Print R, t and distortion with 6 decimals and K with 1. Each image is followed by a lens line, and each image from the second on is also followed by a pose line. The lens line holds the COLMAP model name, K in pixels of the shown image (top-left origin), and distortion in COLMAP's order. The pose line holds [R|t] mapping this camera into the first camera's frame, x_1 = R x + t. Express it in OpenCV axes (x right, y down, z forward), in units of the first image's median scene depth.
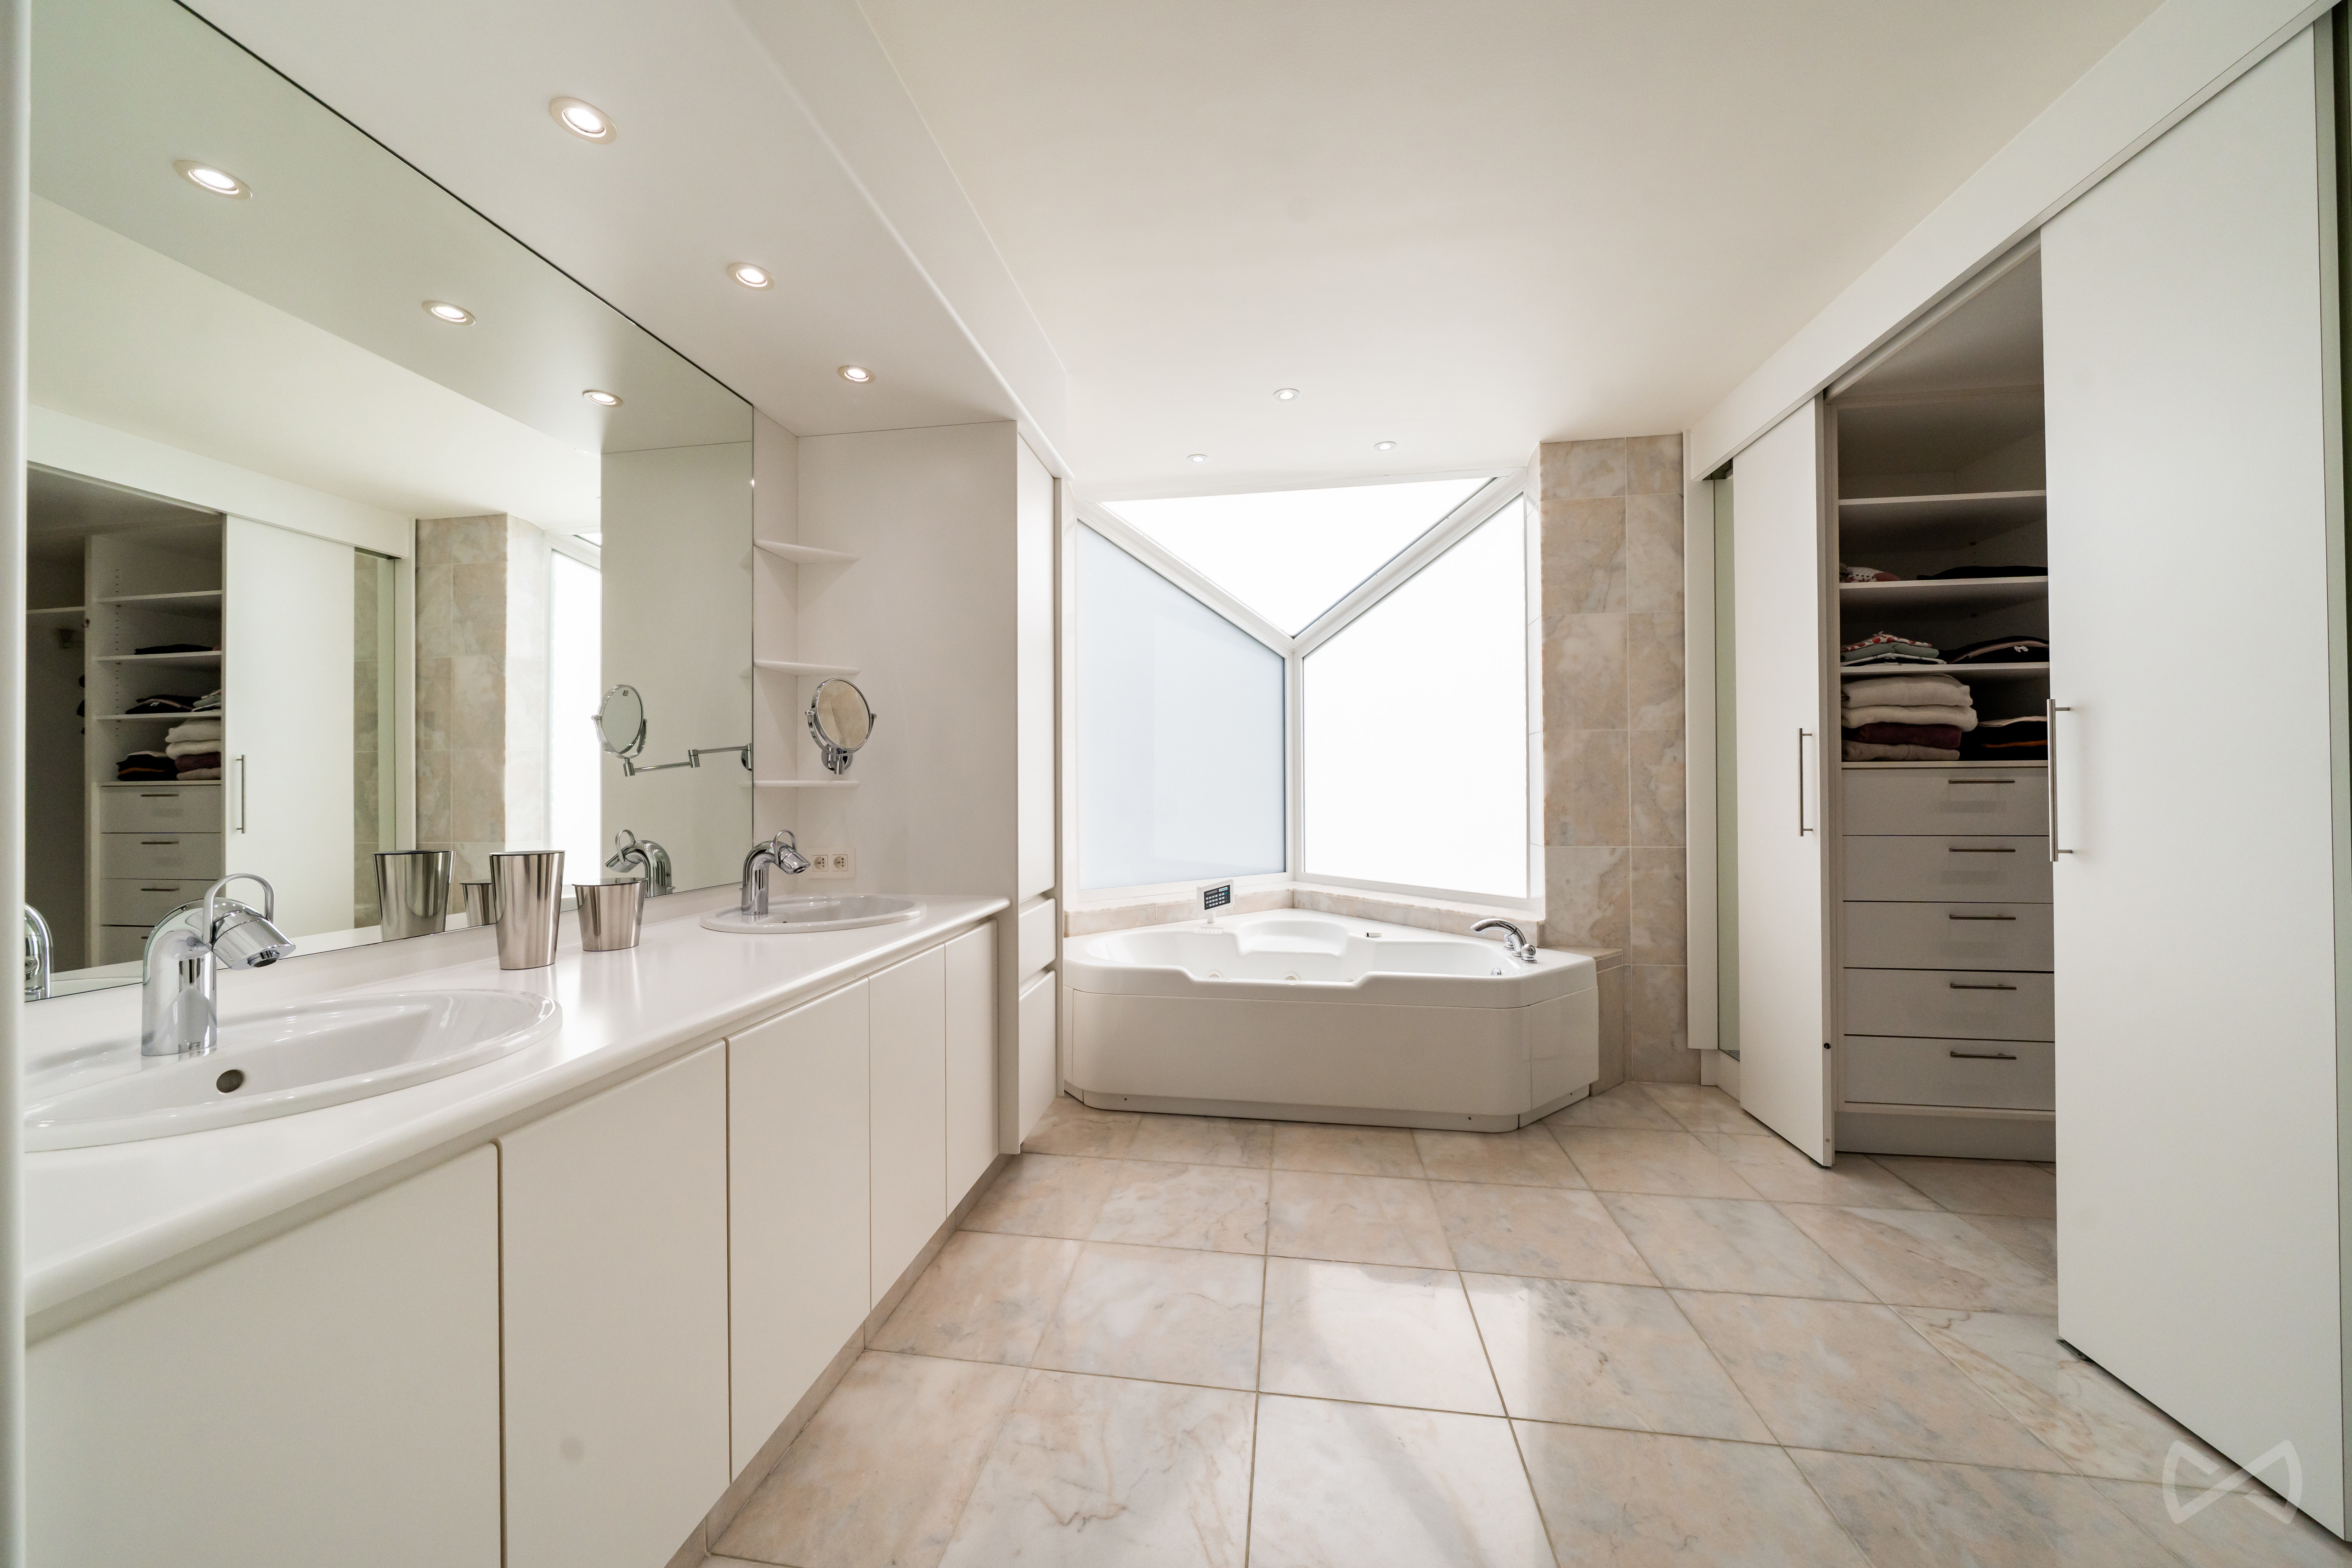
lens RADIAL K [[801.3, 0, 1186.3], [0, 801.3, 785.2], [0, 0, 1]] dist [-0.005936, 0.000023]
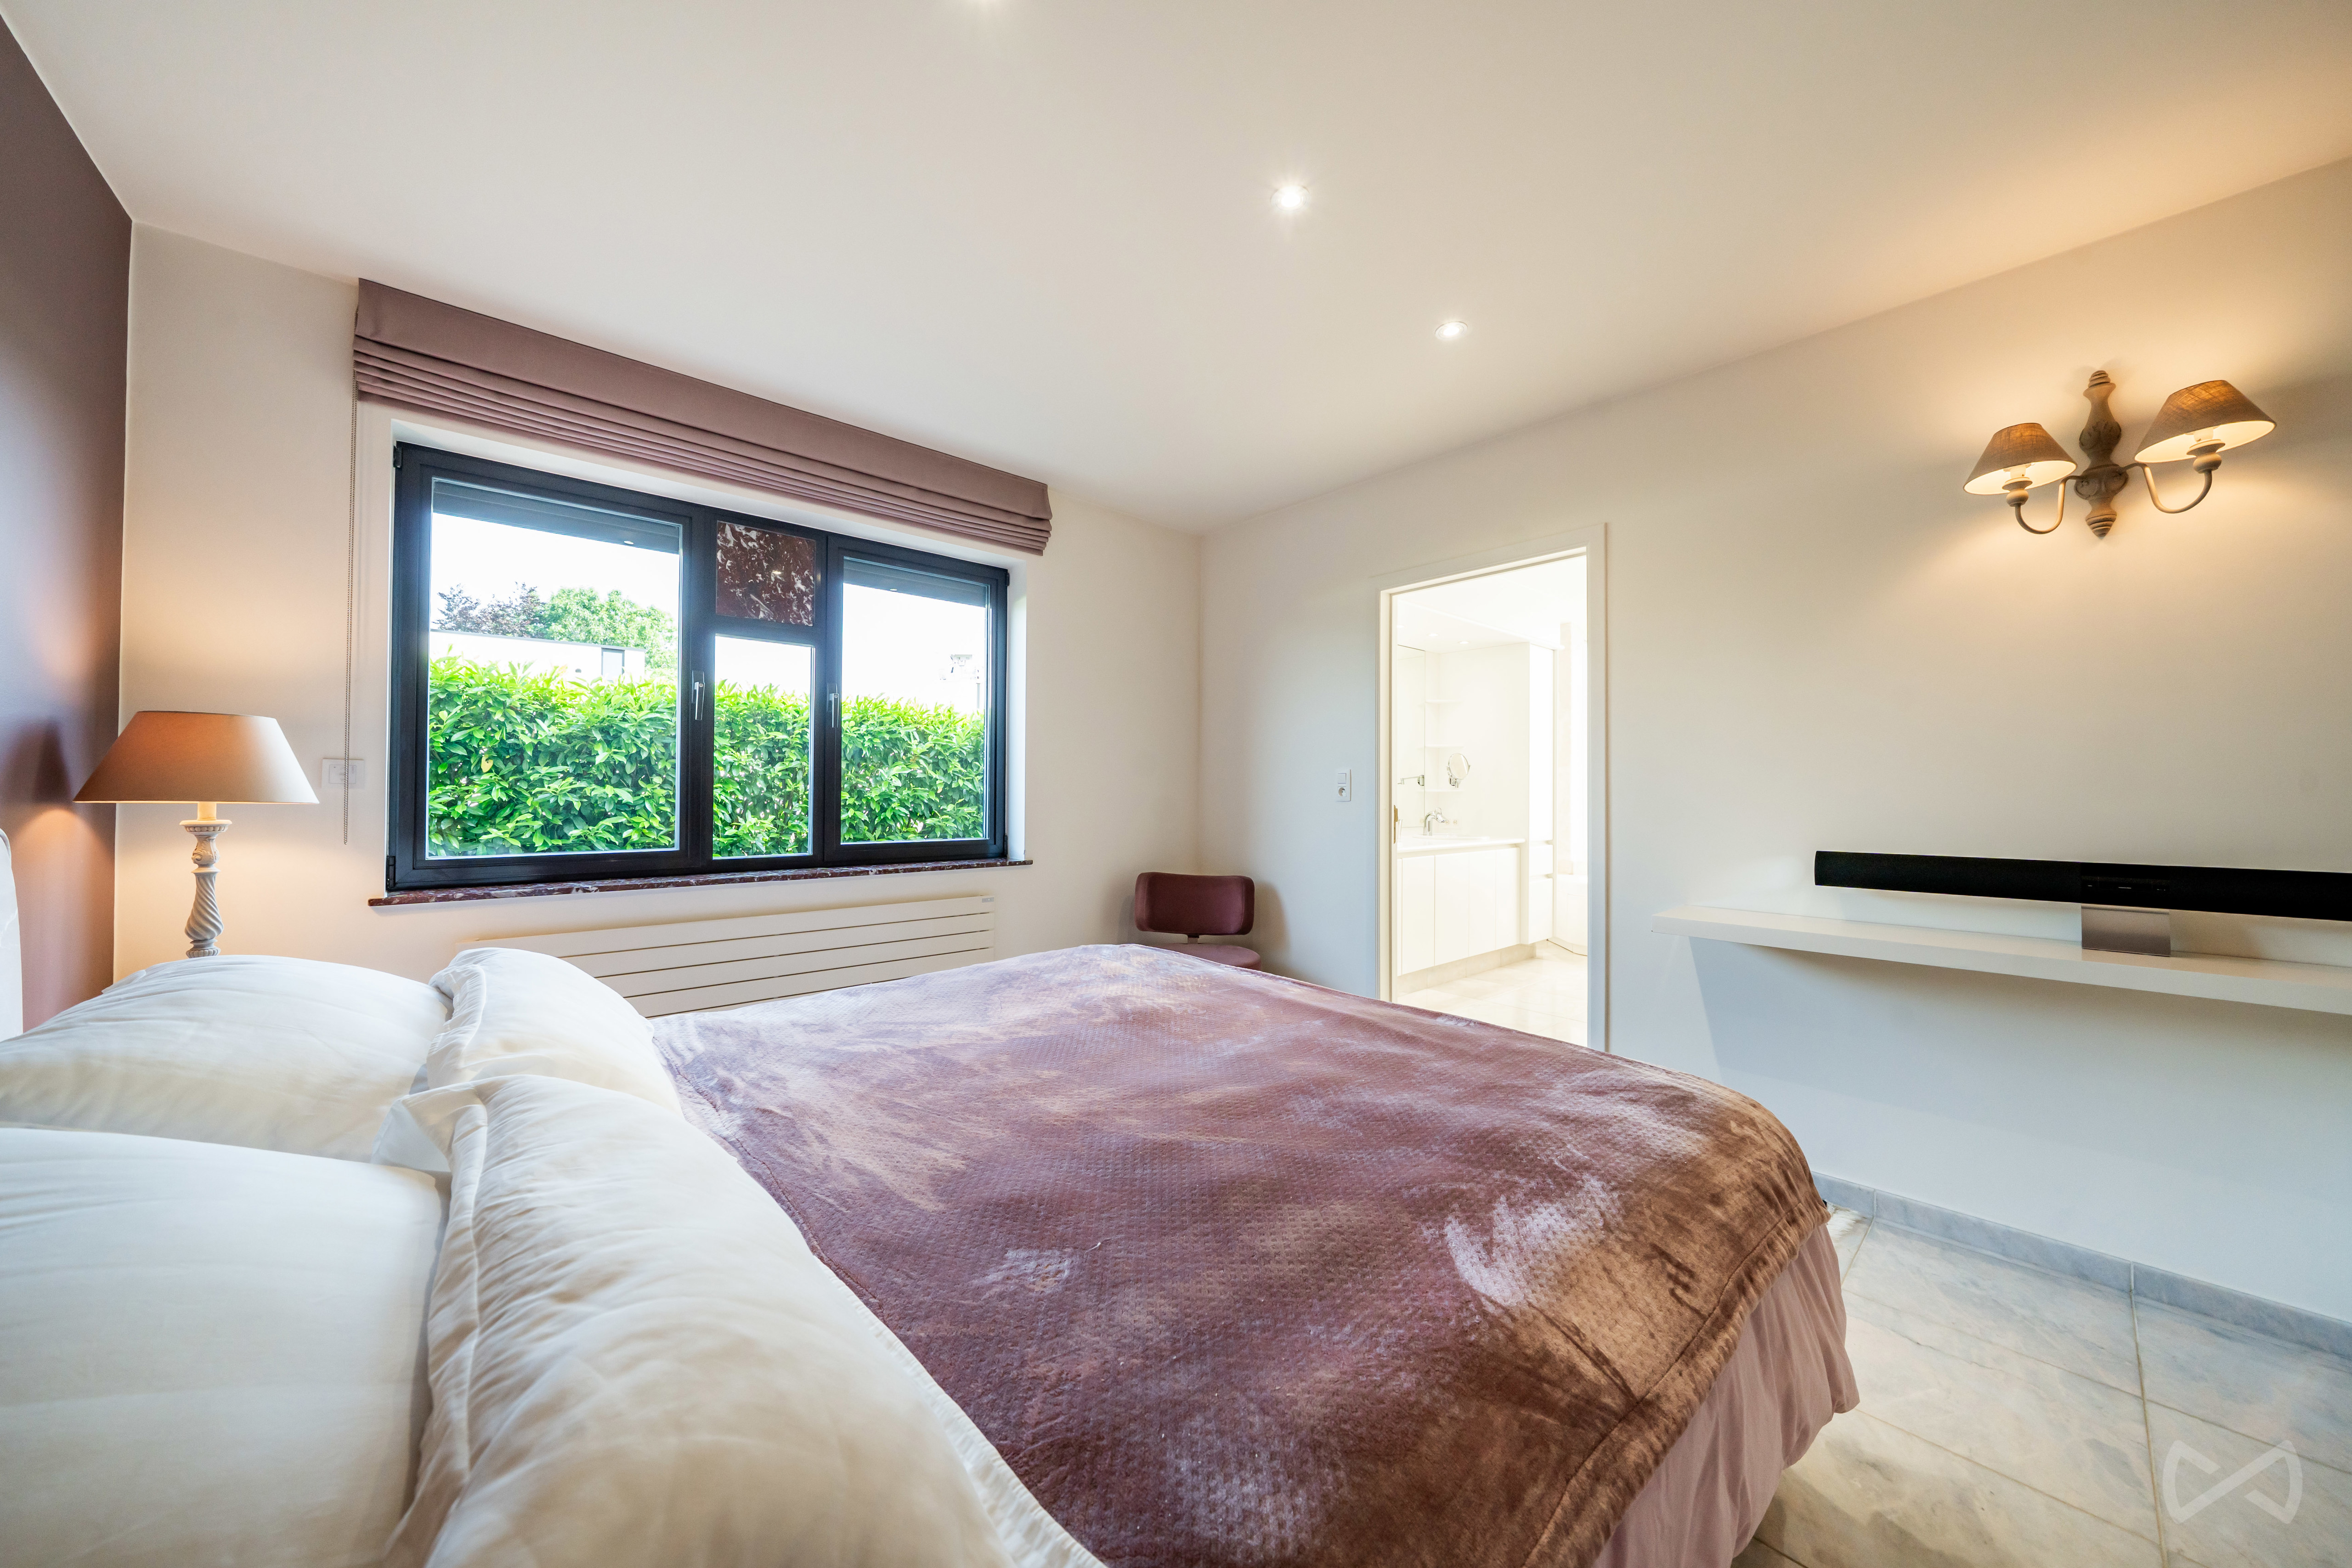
lens RADIAL K [[801.3, 0, 1174.7], [0, 801.3, 789.0], [0, 0, 1]] dist [-0.005936, 0.000023]
pose [[0.754198, 0.003698, -0.656637, 0.370117], [-0.006215, 0.999980, -0.001507, 0.000510], [0.656618, 0.005218, 0.754205, -0.990385]]
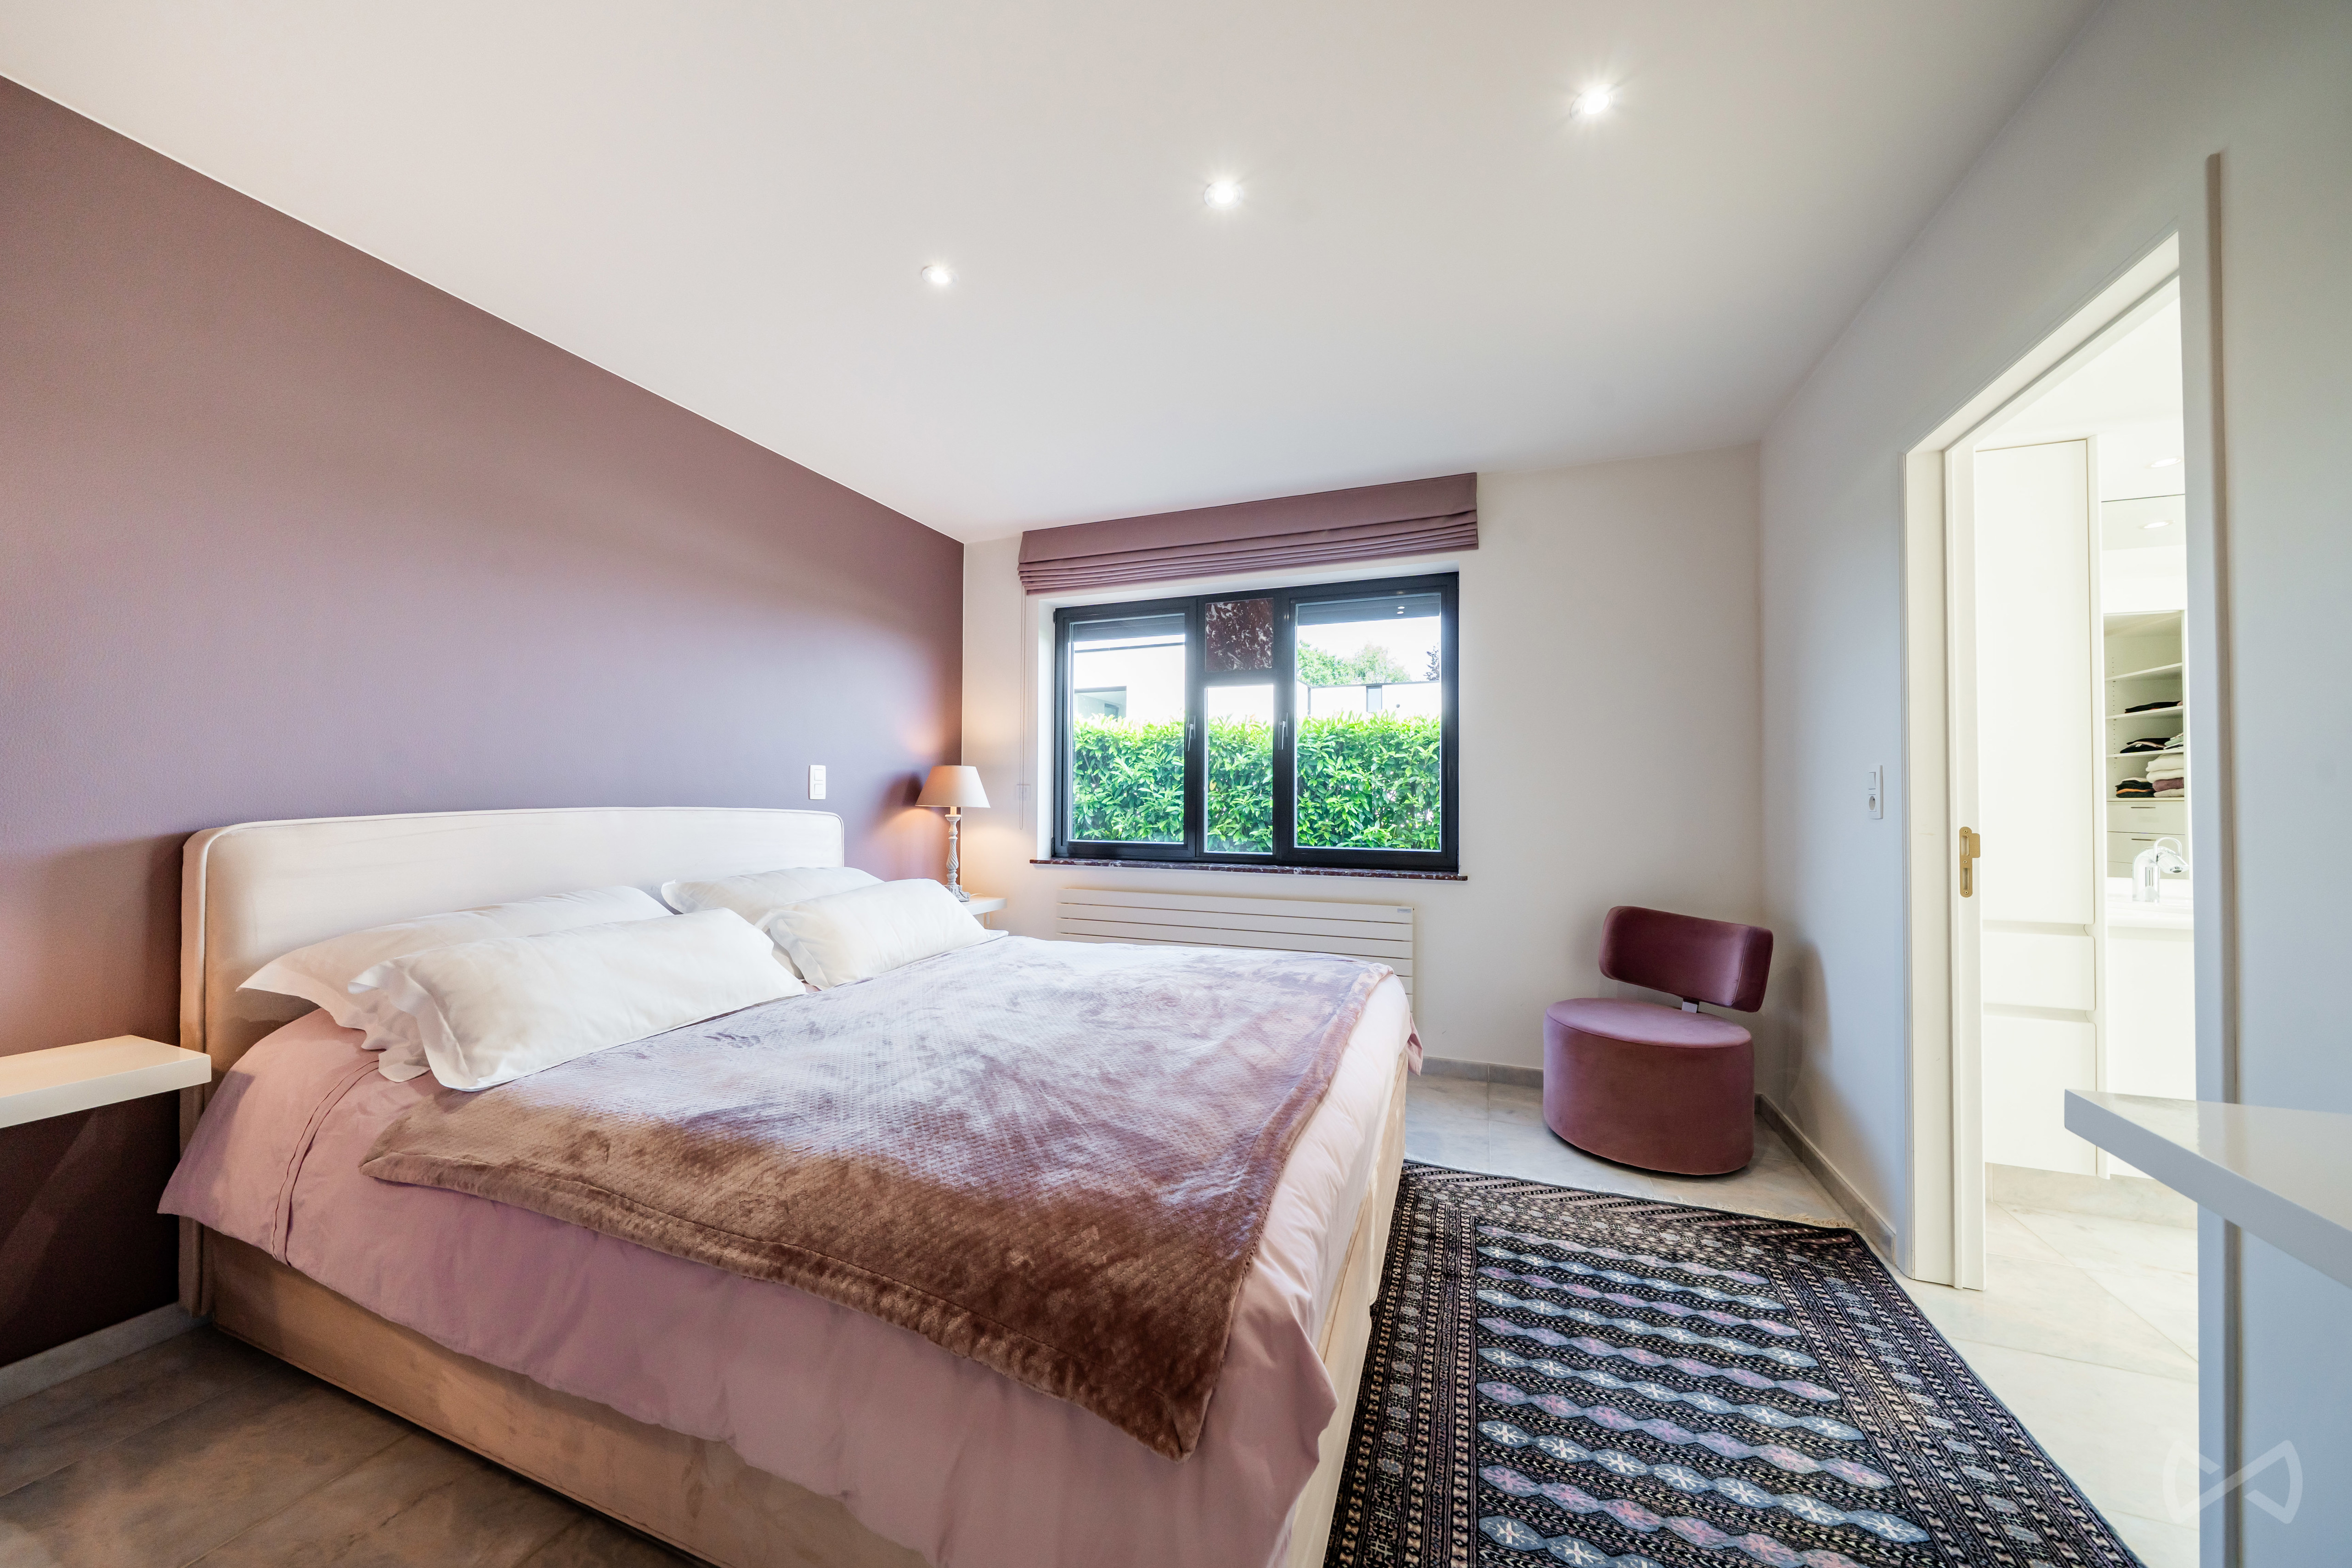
lens RADIAL K [[801.2, 0, 1175.1], [0, 801.2, 786.5], [0, 0, 1]] dist [-0.005936, 0.000023]
pose [[-0.227047, -0.016658, -0.973741, 0.582165], [-0.001732, 0.999859, -0.016701, 0.000568], [0.973882, -0.002105, -0.227044, -0.439448]]
